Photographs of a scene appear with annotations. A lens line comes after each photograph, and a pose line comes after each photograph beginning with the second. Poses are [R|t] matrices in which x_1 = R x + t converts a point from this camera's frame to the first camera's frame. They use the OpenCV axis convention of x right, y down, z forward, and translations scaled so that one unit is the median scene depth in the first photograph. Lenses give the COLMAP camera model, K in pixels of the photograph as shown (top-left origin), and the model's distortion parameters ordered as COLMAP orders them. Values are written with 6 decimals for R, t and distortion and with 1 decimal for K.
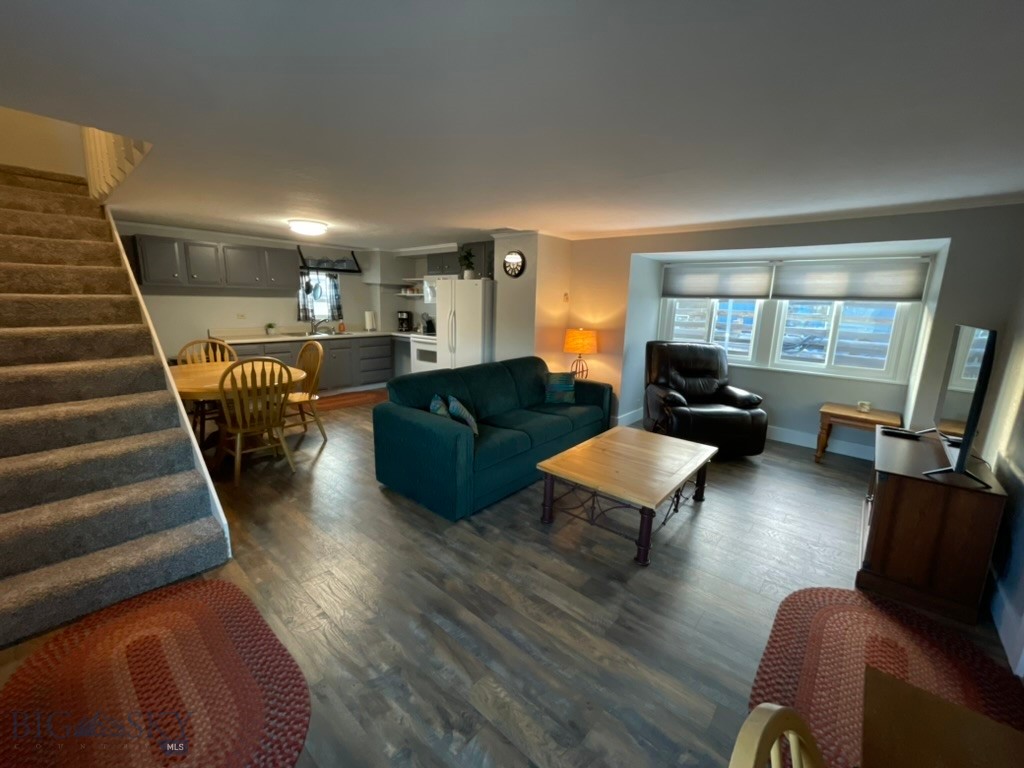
lens RADIAL K [[411.7, 0, 514.1], [0, 411.7, 386.1], [0, 0, 1]] dist [-0.001469, -0.000405]
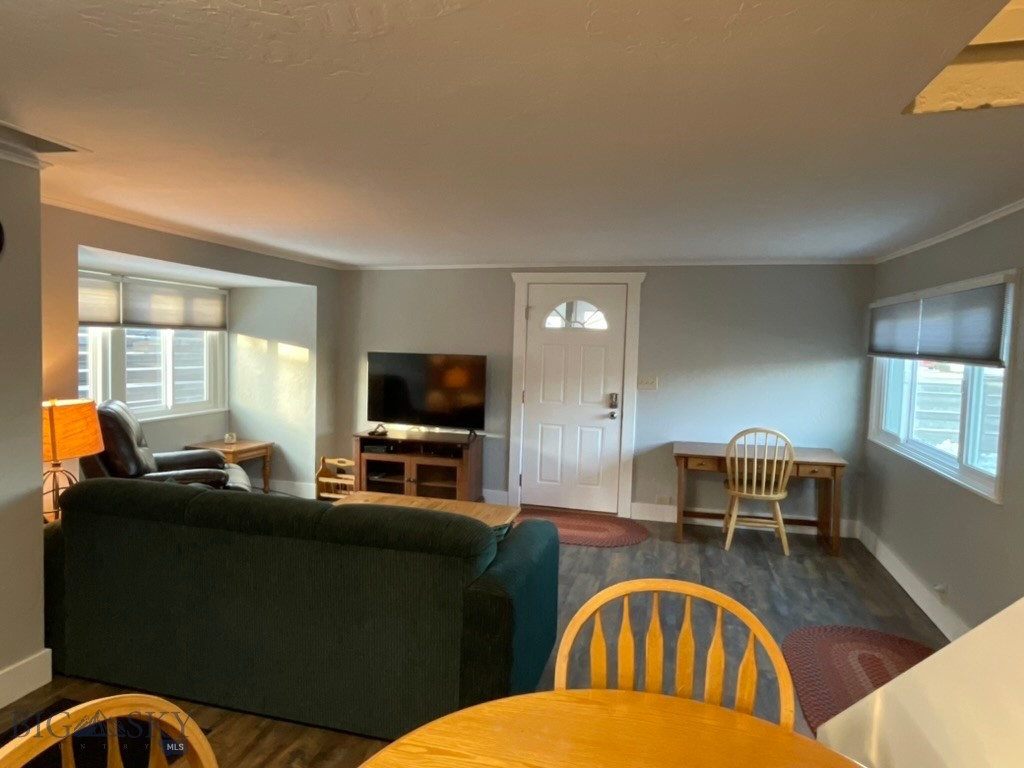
lens RADIAL K [[636.9, 0, 509.5], [0, 636.9, 388.0], [0, 0, 1]] dist [0.001626, -0.002257]
pose [[-0.435178, -0.100794, 0.894685, -0.656054], [0.147711, 0.972256, 0.181381, -0.205134], [-0.888145, 0.211088, -0.408216, 0.855496]]
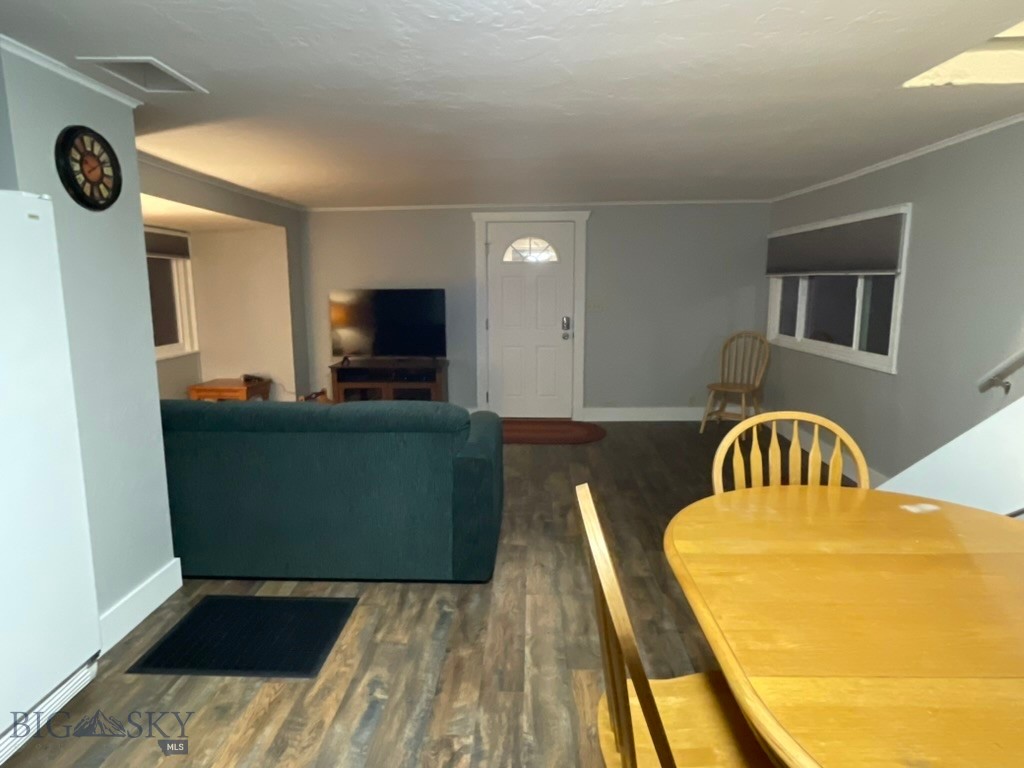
lens RADIAL K [[597.5, 0, 512.7], [0, 597.5, 377.6], [0, 0, 1]] dist [-0.003031, 0.004434]
pose [[-0.630304, -0.134521, 0.764605, -0.622424], [0.152879, 0.944083, 0.292124, -0.224383], [-0.761147, 0.301019, -0.574494, 1.074749]]
